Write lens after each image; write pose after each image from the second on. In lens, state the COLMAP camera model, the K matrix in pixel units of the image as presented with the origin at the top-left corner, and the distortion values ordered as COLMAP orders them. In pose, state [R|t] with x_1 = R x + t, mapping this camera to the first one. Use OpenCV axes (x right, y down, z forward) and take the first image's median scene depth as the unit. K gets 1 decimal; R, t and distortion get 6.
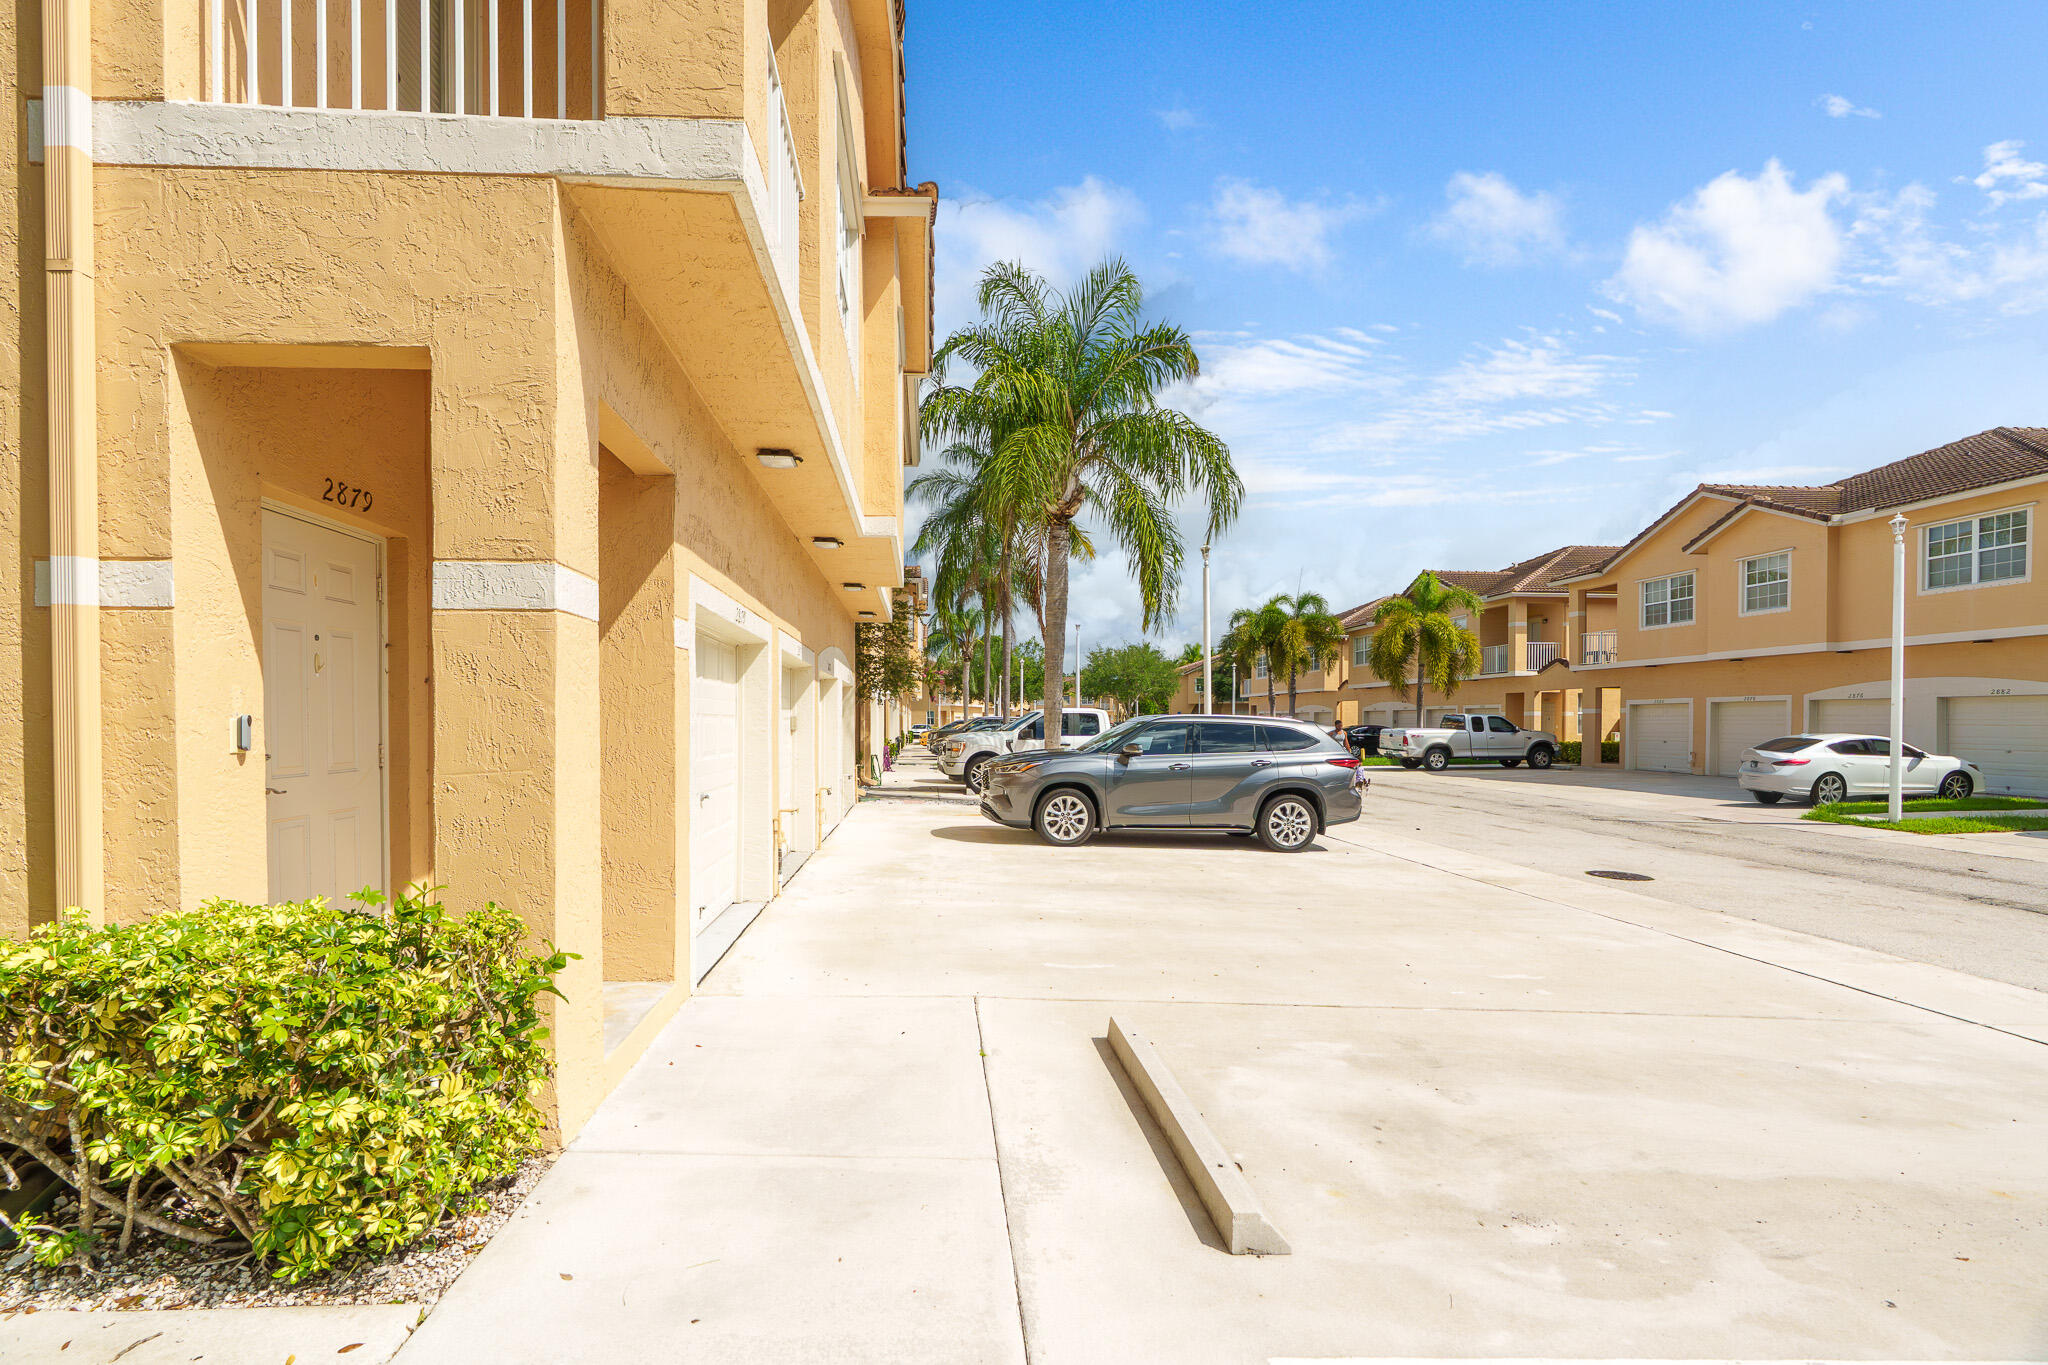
lens RADIAL K [[930.7, 0, 1013.4], [0, 930.7, 679.5], [0, 0, 1]] dist [-0.010226, 0.004830]
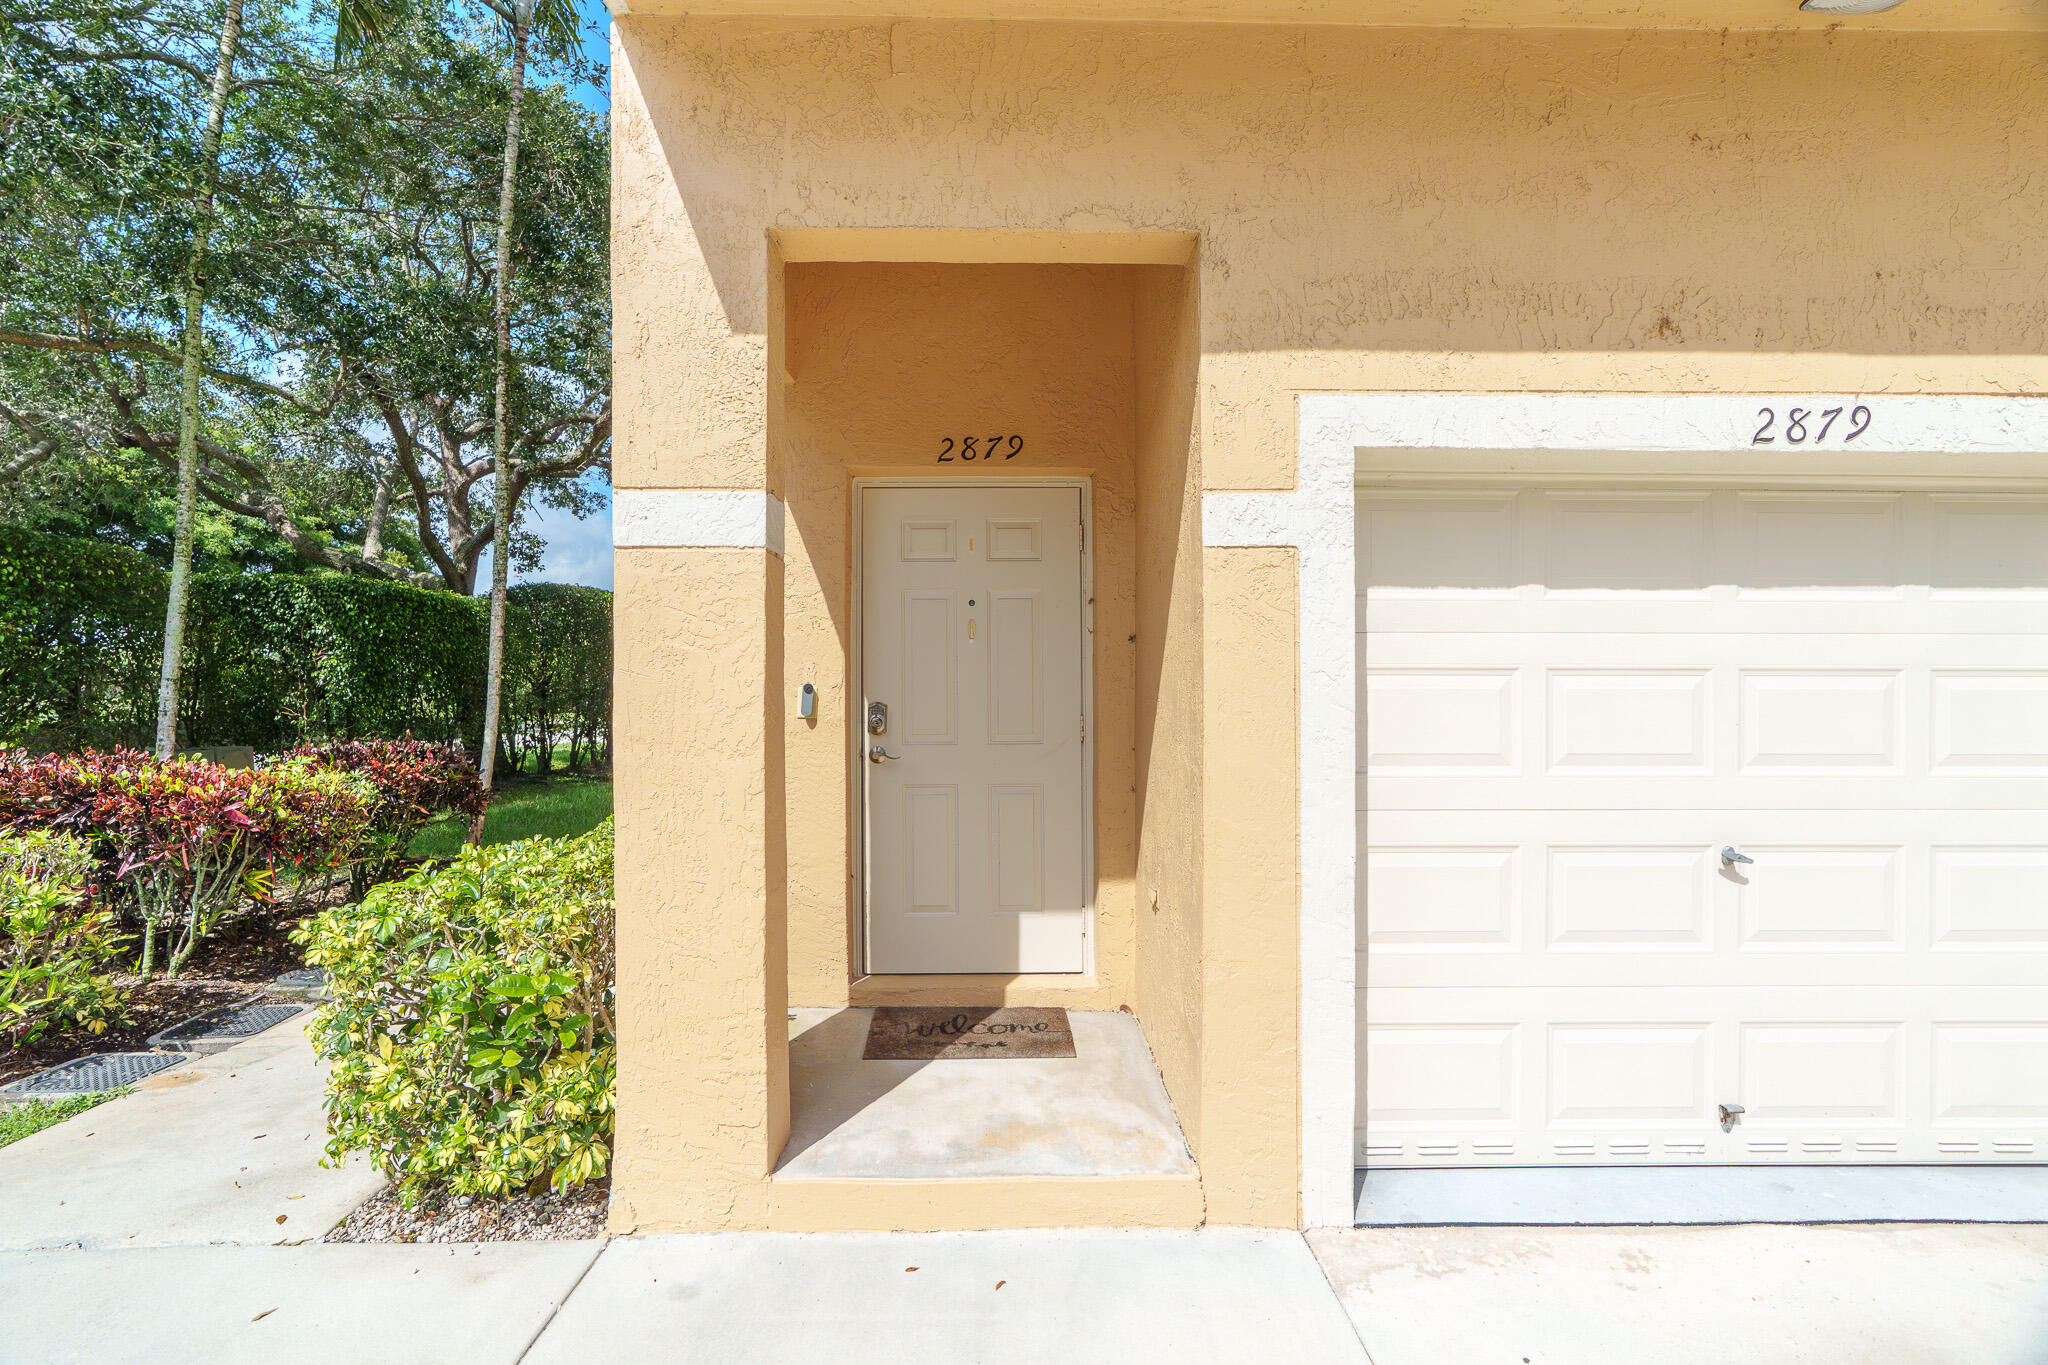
lens RADIAL K [[902.2, 0, 1024.0], [0, 902.2, 682.5], [0, 0, 1]] dist [-0.001116, 0.000052]
pose [[-0.089607, -0.006174, -0.995958, 0.182941], [0.042841, 0.999031, -0.010047, 0.048569], [0.995055, -0.043568, -0.089256, 1.081092]]
